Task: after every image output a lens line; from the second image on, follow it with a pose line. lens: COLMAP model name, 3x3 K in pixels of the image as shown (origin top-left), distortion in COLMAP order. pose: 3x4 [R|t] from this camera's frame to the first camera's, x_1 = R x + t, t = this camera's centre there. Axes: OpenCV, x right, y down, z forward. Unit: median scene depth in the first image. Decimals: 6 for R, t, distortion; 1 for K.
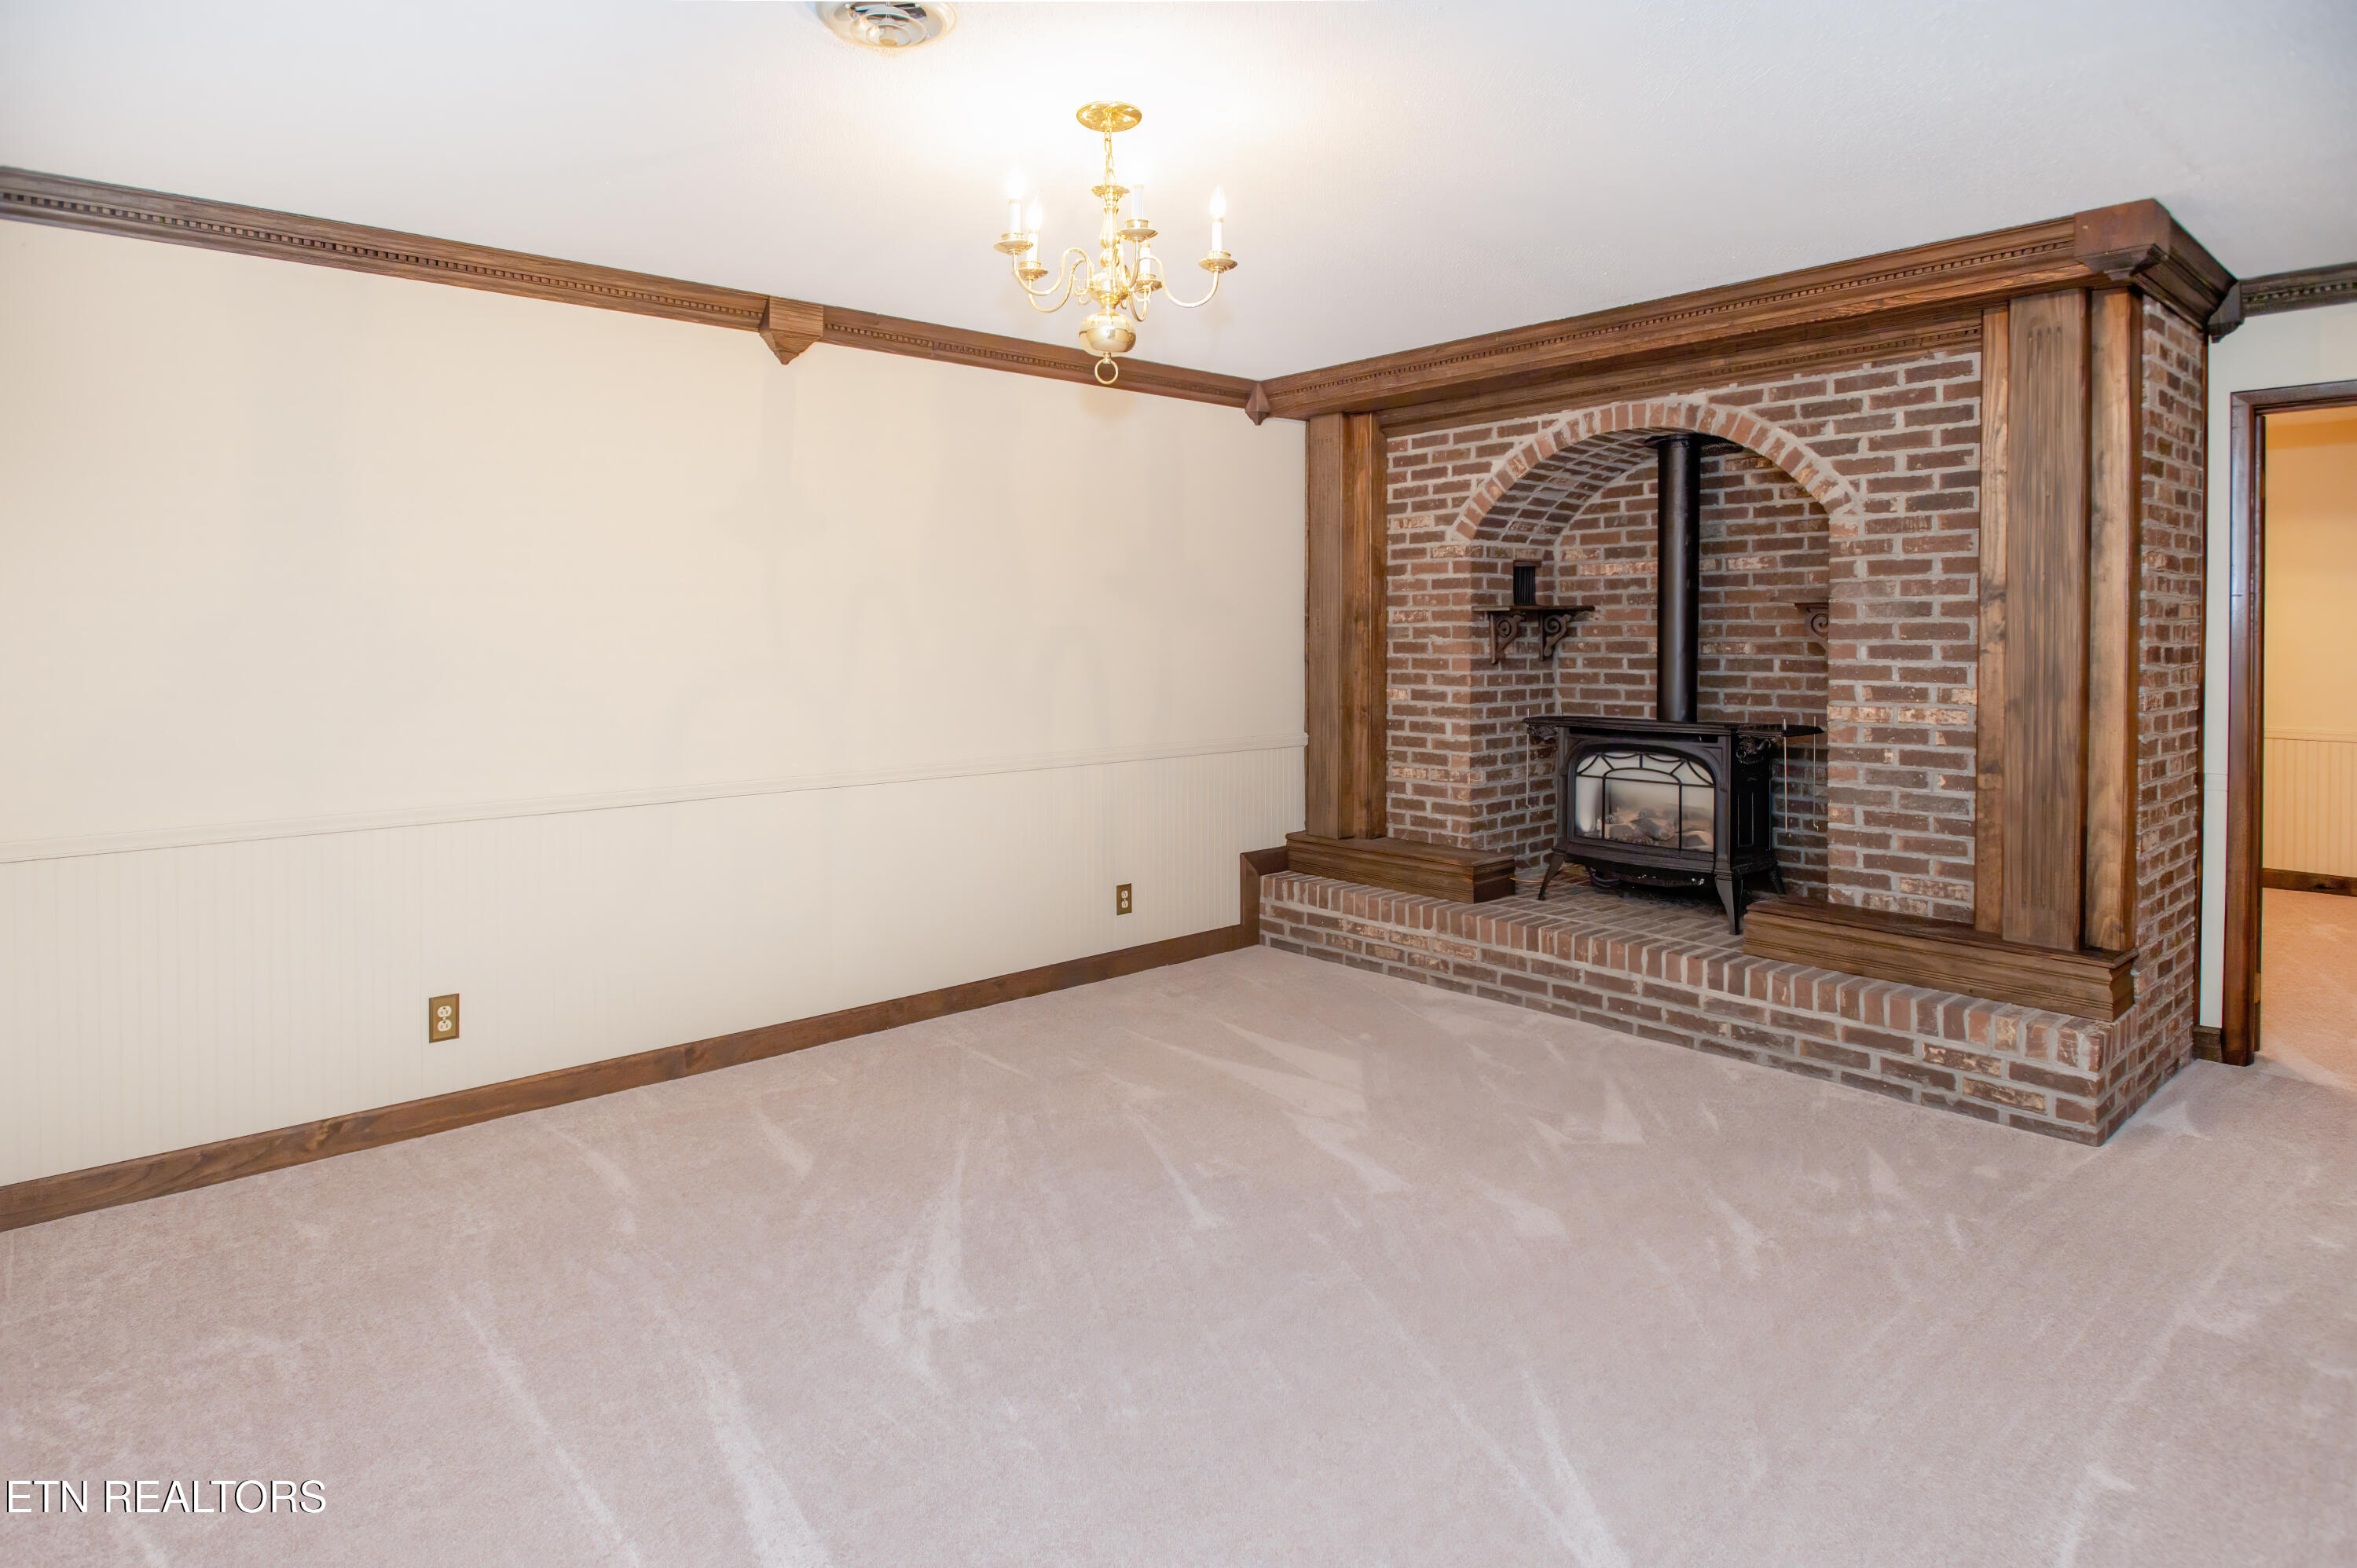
lens RADIAL K [[1313.3, 0, 1178.5], [0, 1313.3, 784.0], [0, 0, 1]] dist [0.000372, 0.000035]
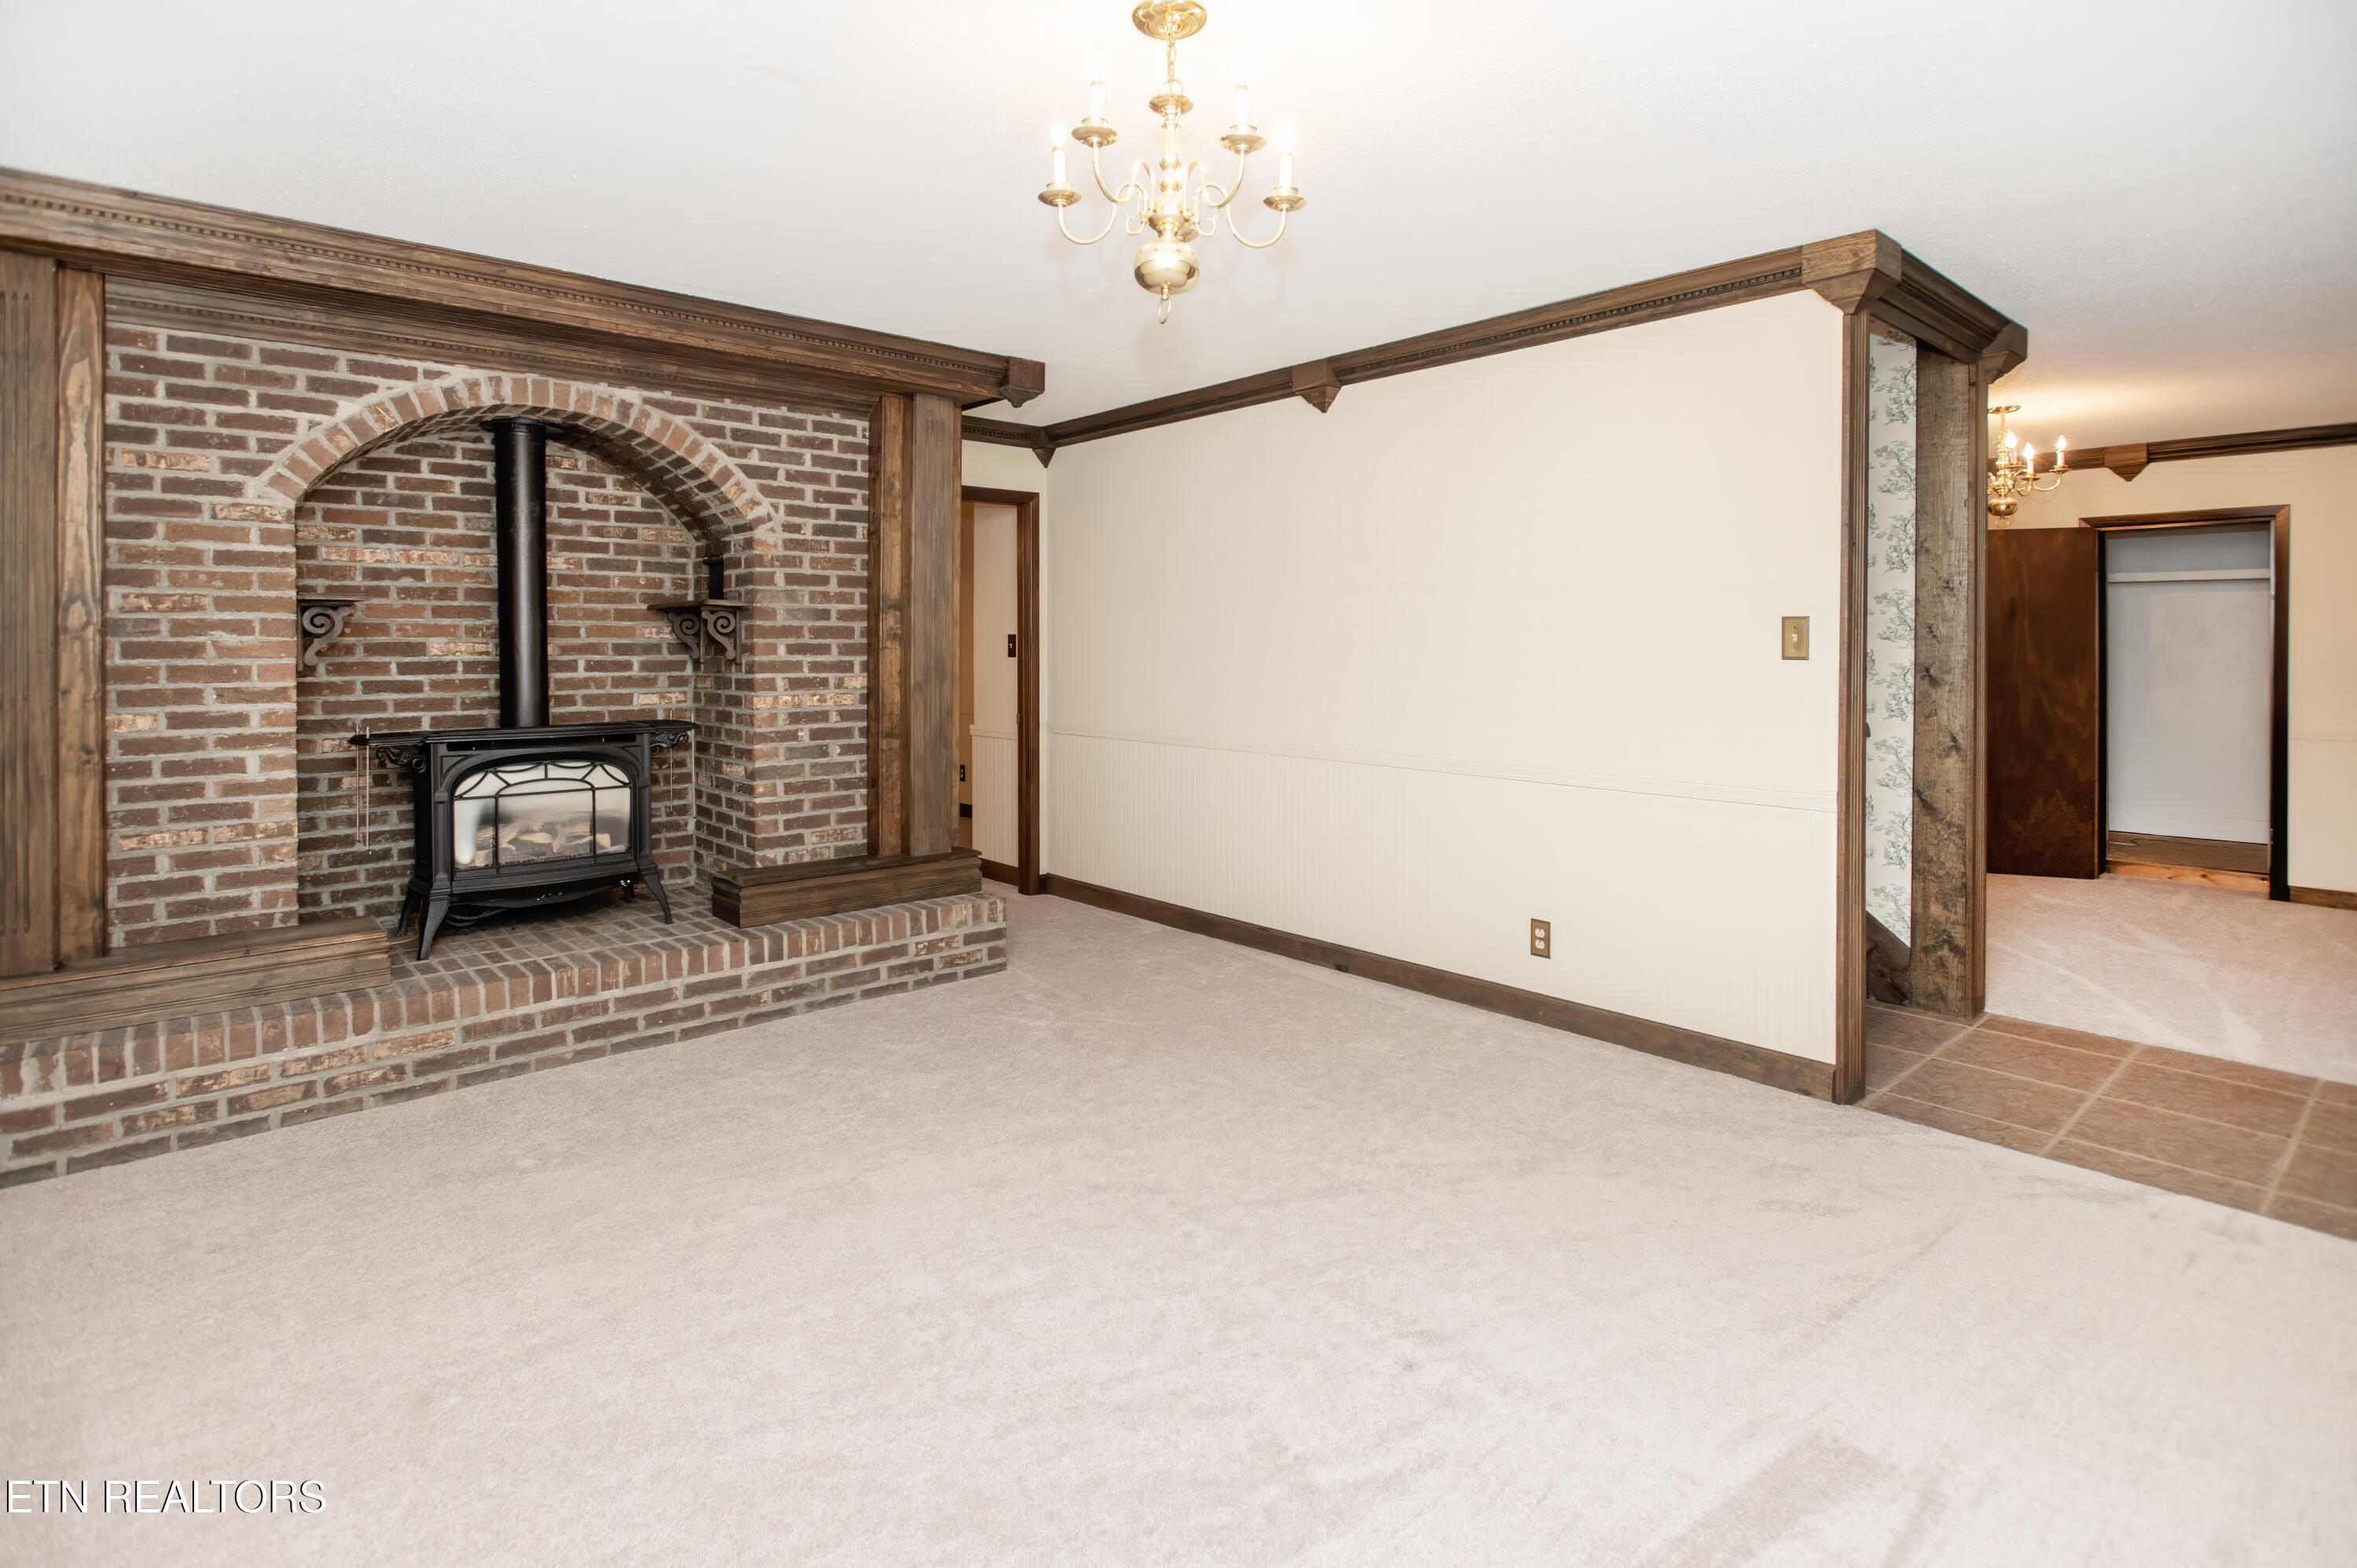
lens RADIAL K [[1169.4, 0, 1182.9], [0, 1169.4, 761.3], [0, 0, 1]] dist [-0.000237, -0.000392]
pose [[0.002458, -0.094786, 0.995495, -0.501282], [0.115689, 0.988840, 0.093867, -0.053790], [-0.993282, 0.114937, 0.013397, 0.594201]]
